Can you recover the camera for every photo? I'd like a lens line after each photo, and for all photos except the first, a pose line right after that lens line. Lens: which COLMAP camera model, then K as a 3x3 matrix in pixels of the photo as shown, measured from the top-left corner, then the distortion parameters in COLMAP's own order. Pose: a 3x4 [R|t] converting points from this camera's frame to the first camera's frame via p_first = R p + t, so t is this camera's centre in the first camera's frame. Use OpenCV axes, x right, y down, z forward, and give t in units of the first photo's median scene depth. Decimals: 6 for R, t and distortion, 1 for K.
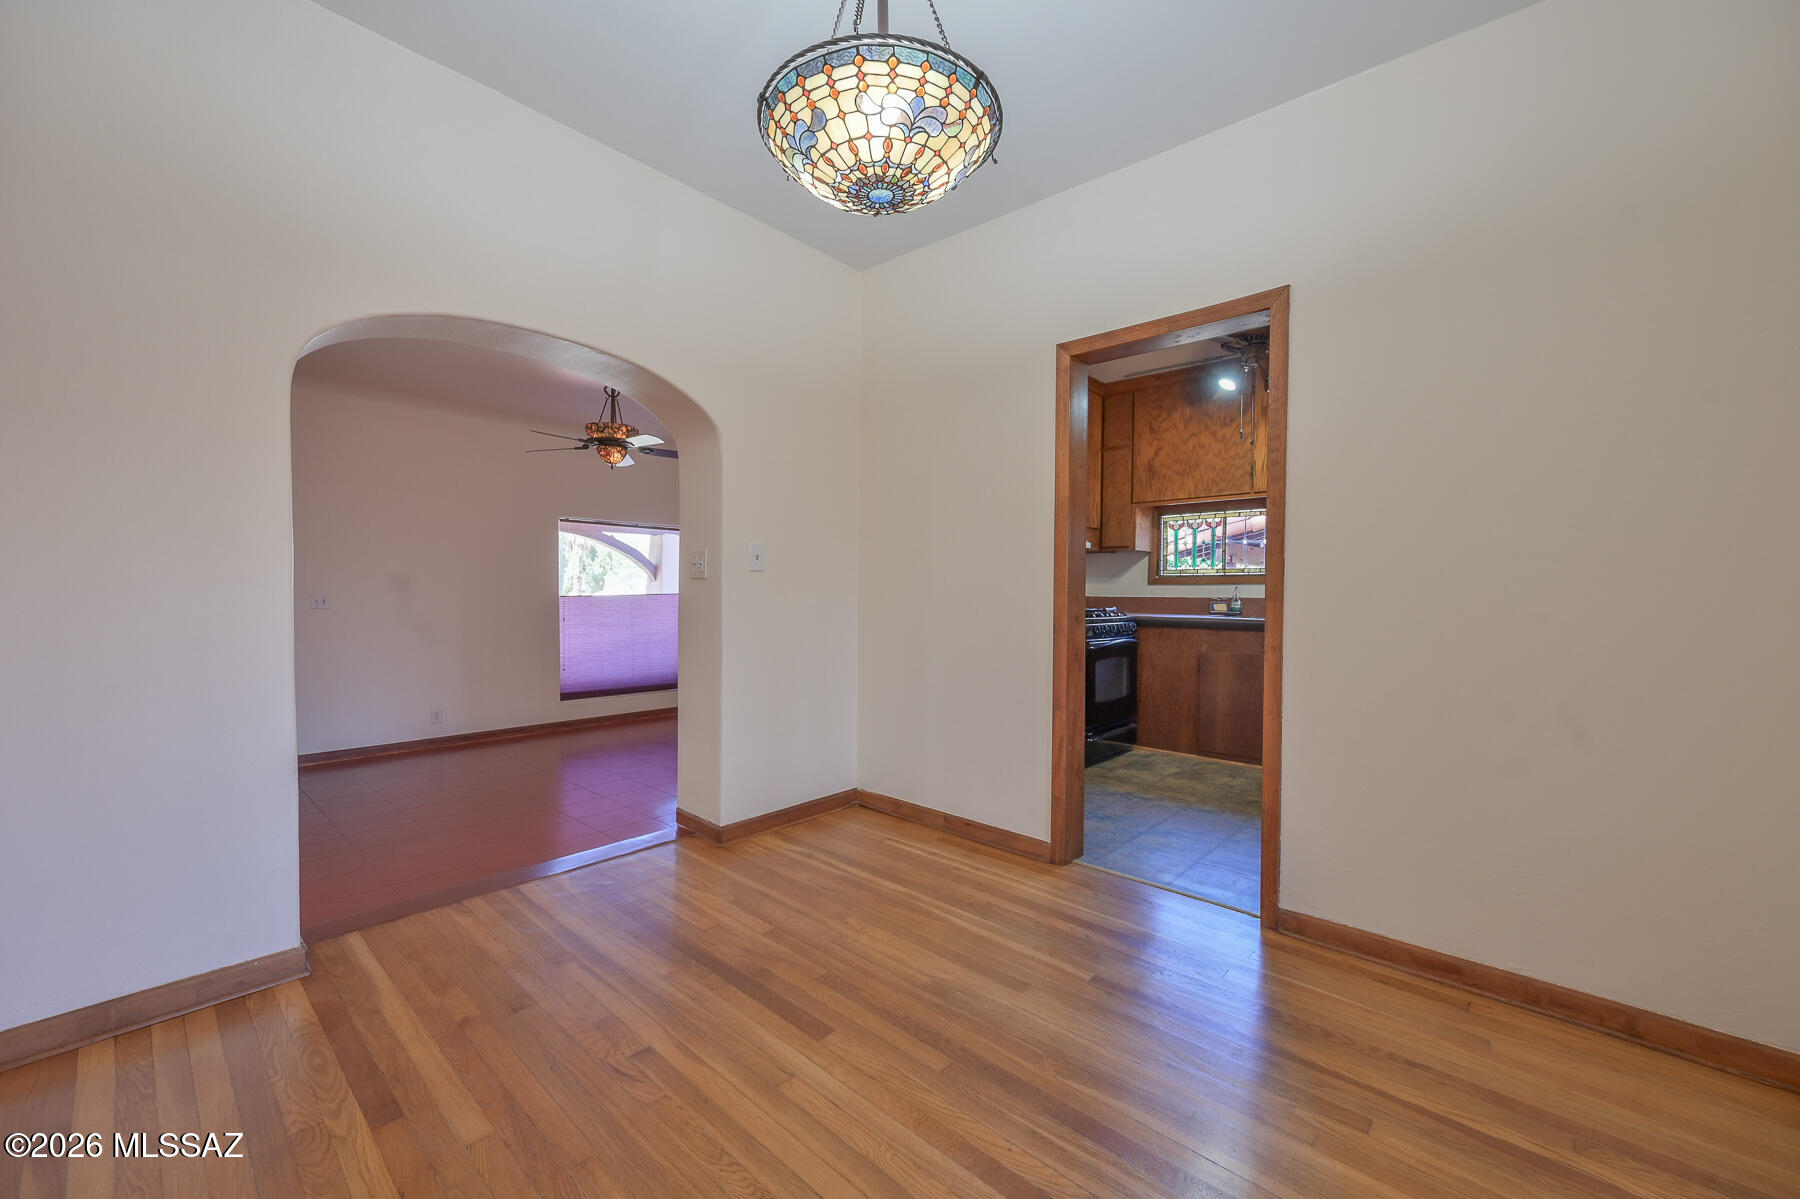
lens RADIAL K [[707.8, 0, 898.4], [0, 707.8, 601.8], [0, 0, 1]] dist [0.001295, -0.000505]
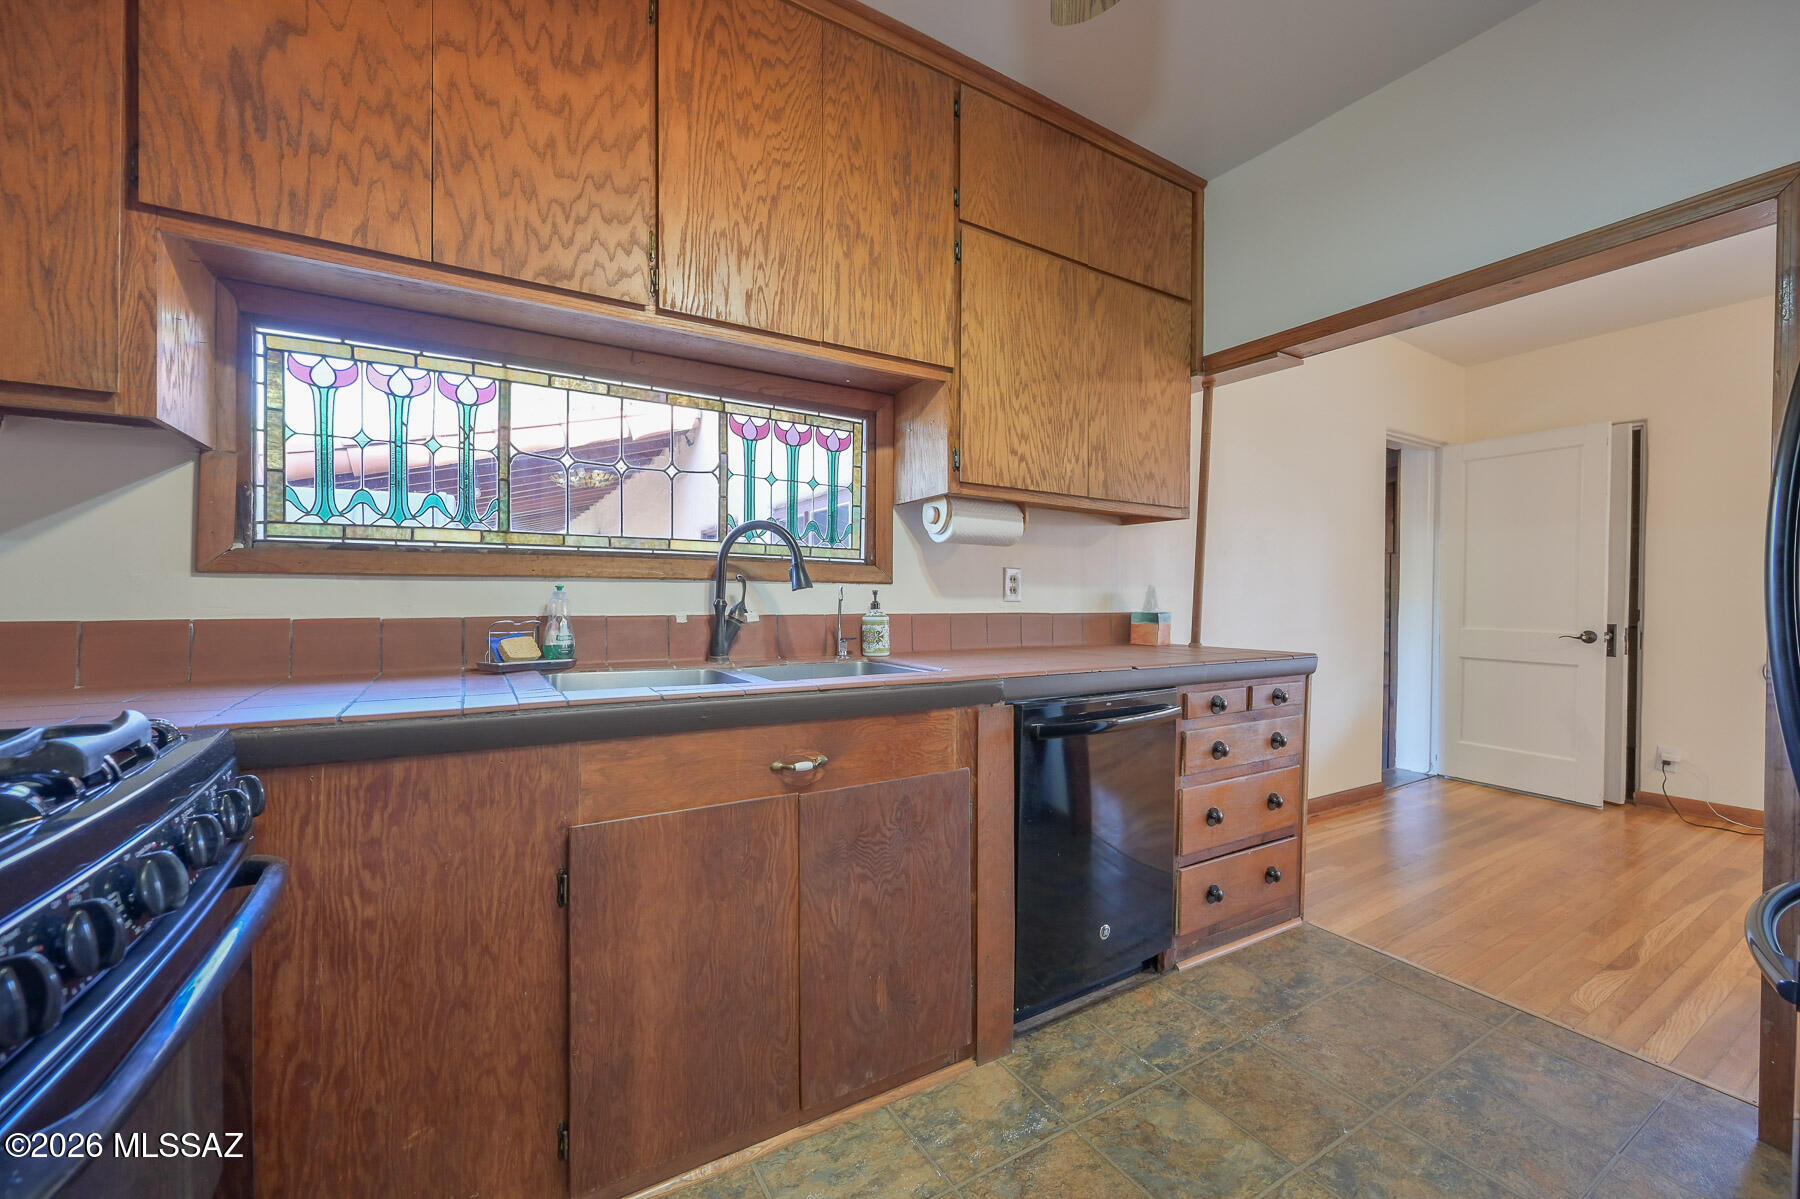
lens RADIAL K [[707.8, 0, 903.1], [0, 707.8, 605.0], [0, 0, 1]] dist [0.001295, -0.000505]
pose [[0.288153, -0.013421, 0.957490, 0.337085], [0.010834, 0.999883, 0.010755, -0.023390], [-0.957523, 0.007274, 0.288265, 1.286539]]
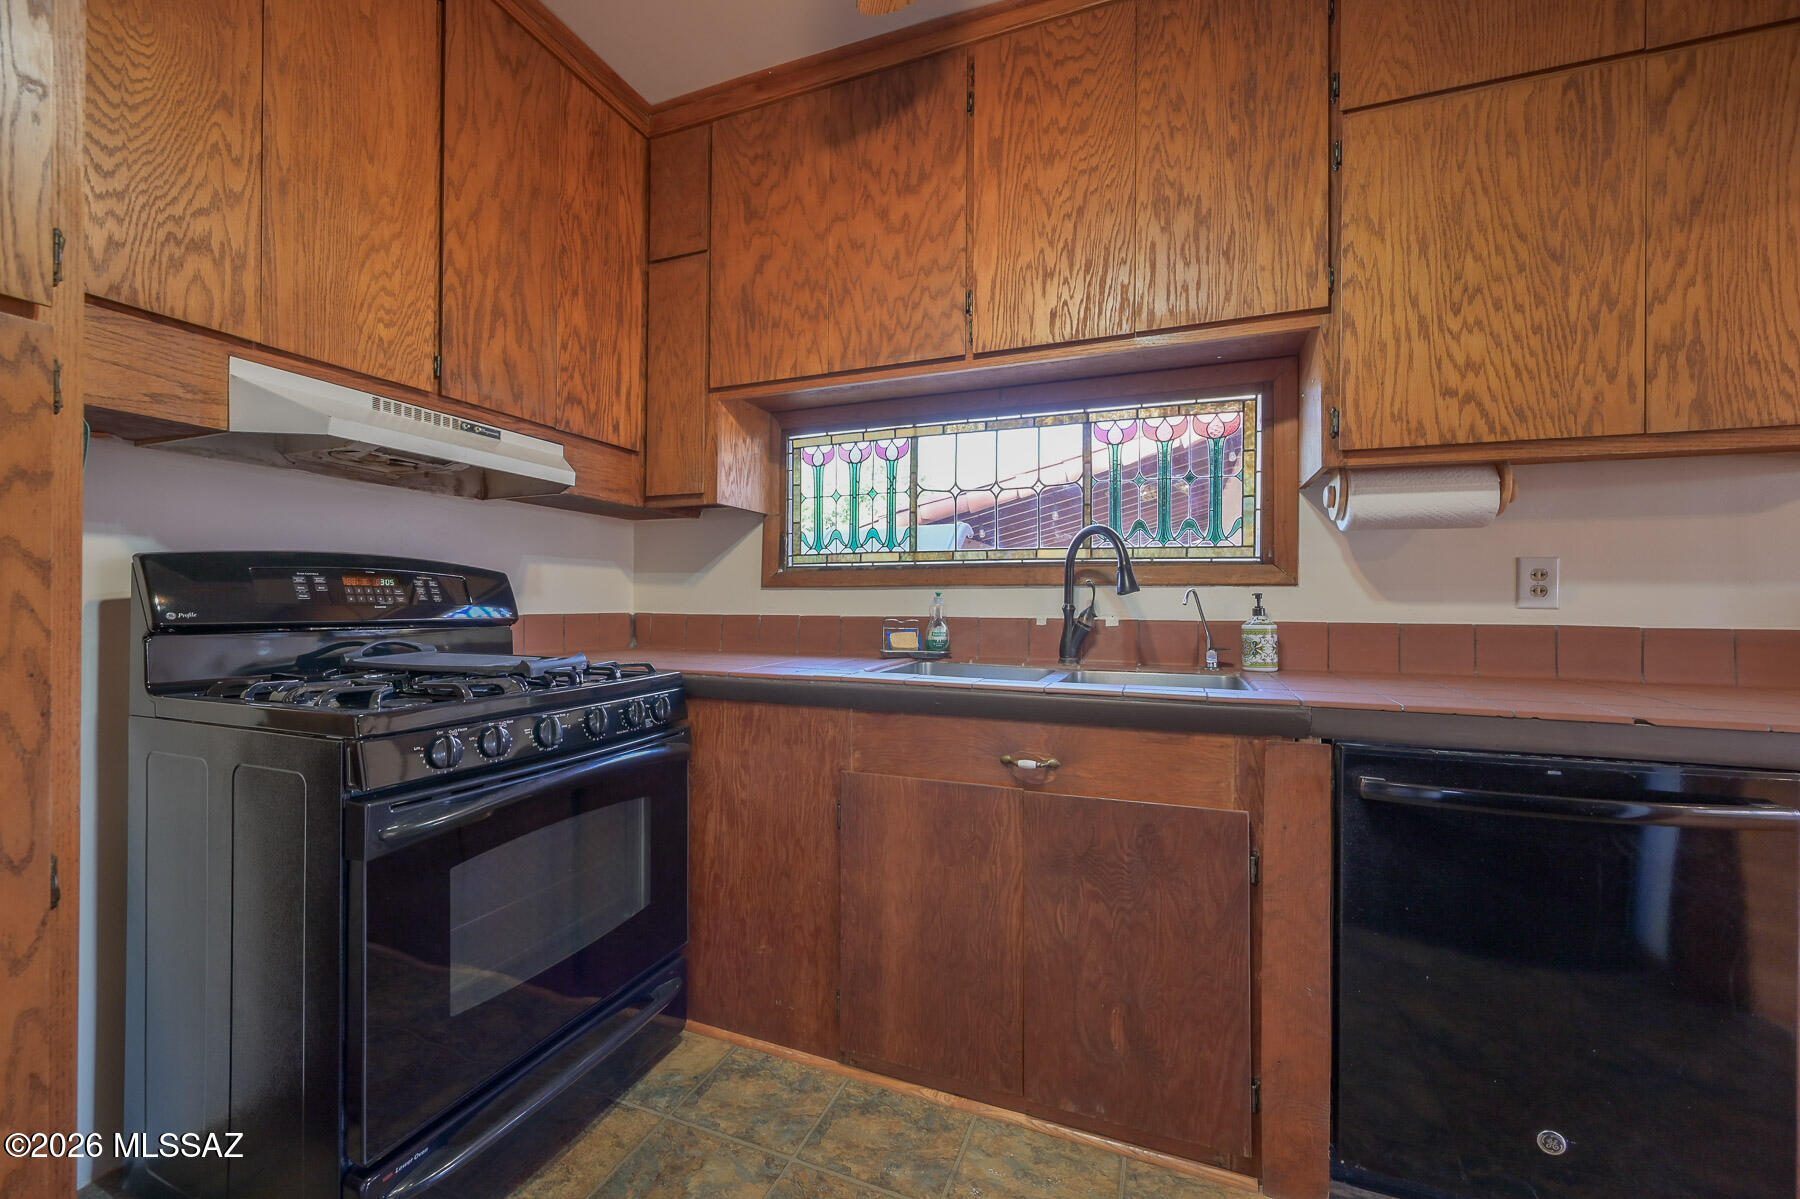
lens RADIAL K [[707.8, 0, 893.7], [0, 707.8, 602.7], [0, 0, 1]] dist [0.001295, -0.000505]
pose [[0.935252, -0.001206, 0.353982, 0.519279], [0.005467, 0.999924, -0.011037, -0.017626], [-0.353942, 0.012257, 0.935187, 1.050115]]
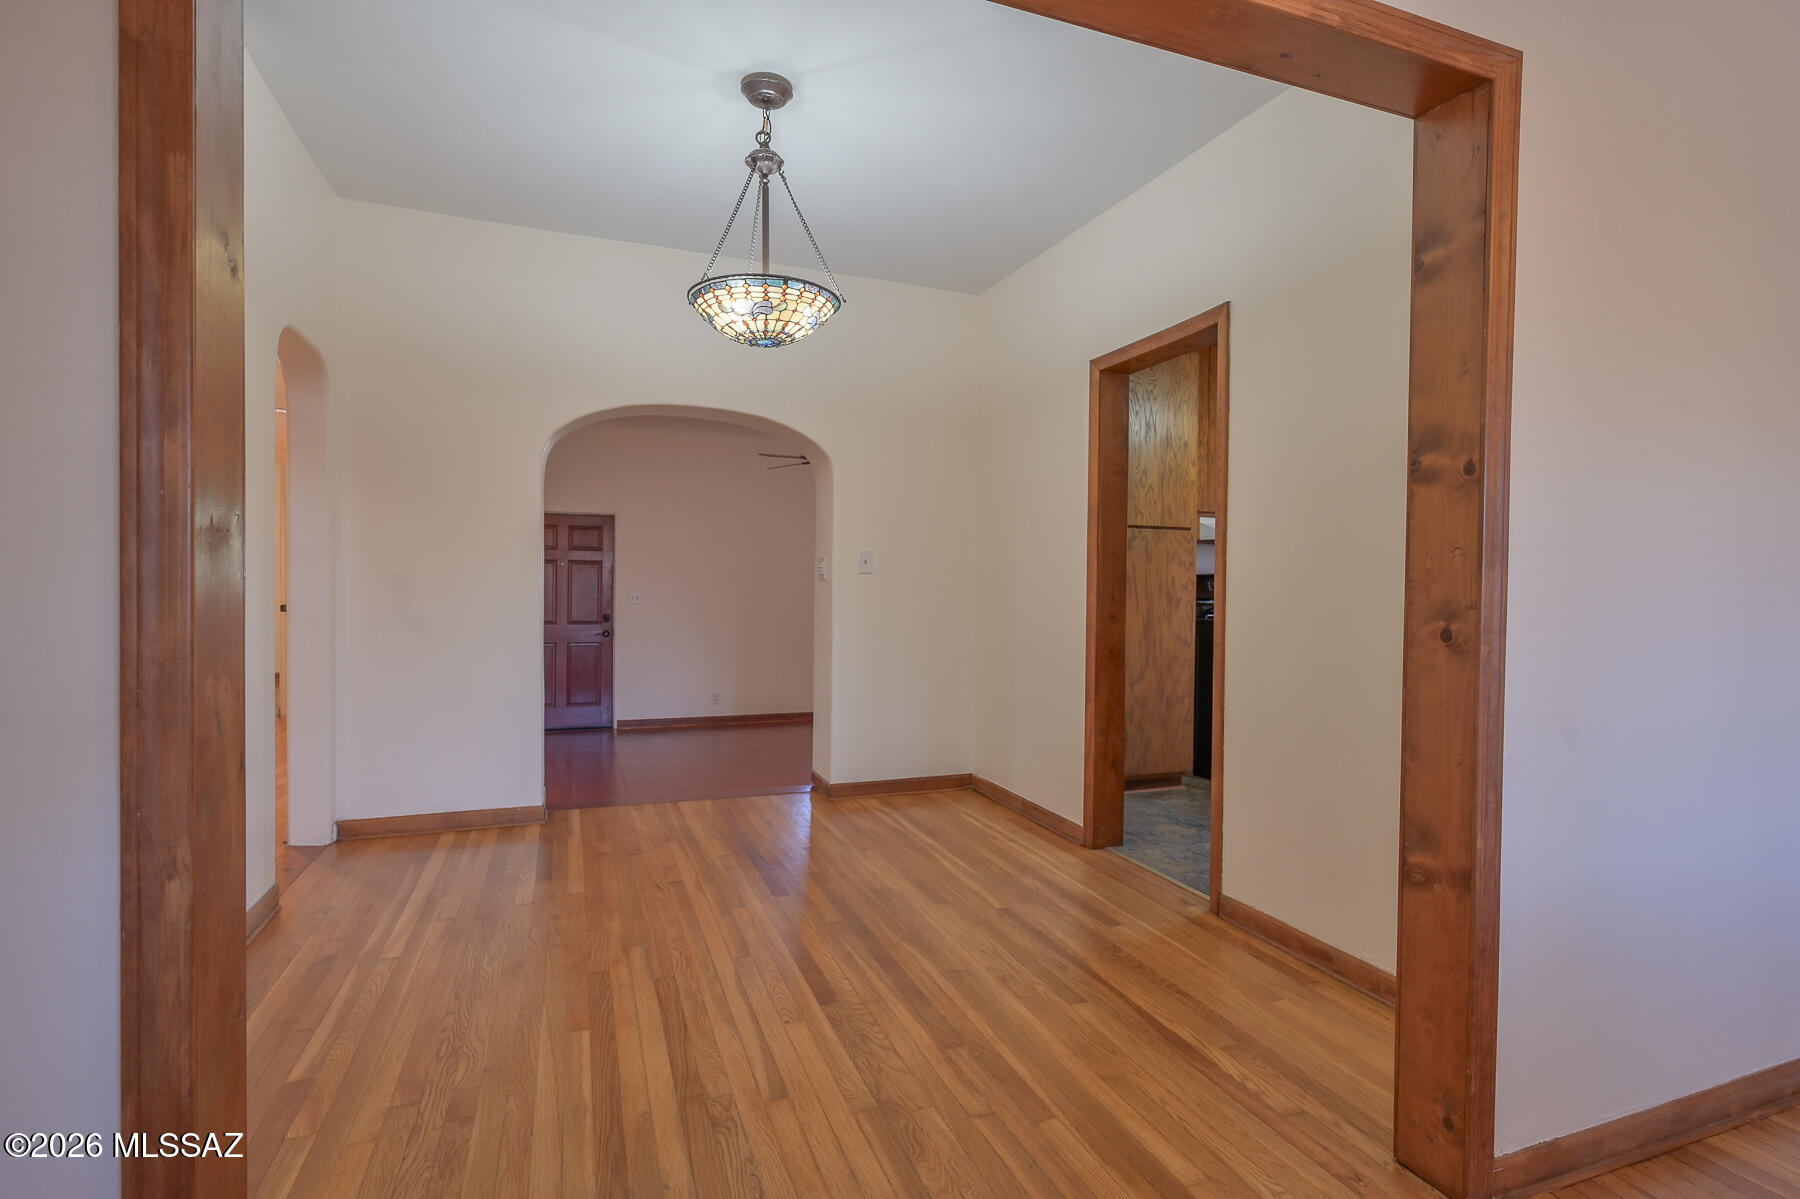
lens RADIAL K [[874.4, 0, 898.6], [0, 874.4, 600.3], [0, 0, 1]] dist [0.000980, -0.000266]
pose [[0.890205, 0.007426, -0.455500, 0.562070], [-0.009571, 0.999951, -0.002404, 0.004177], [0.455460, 0.006499, 0.890233, -0.300749]]
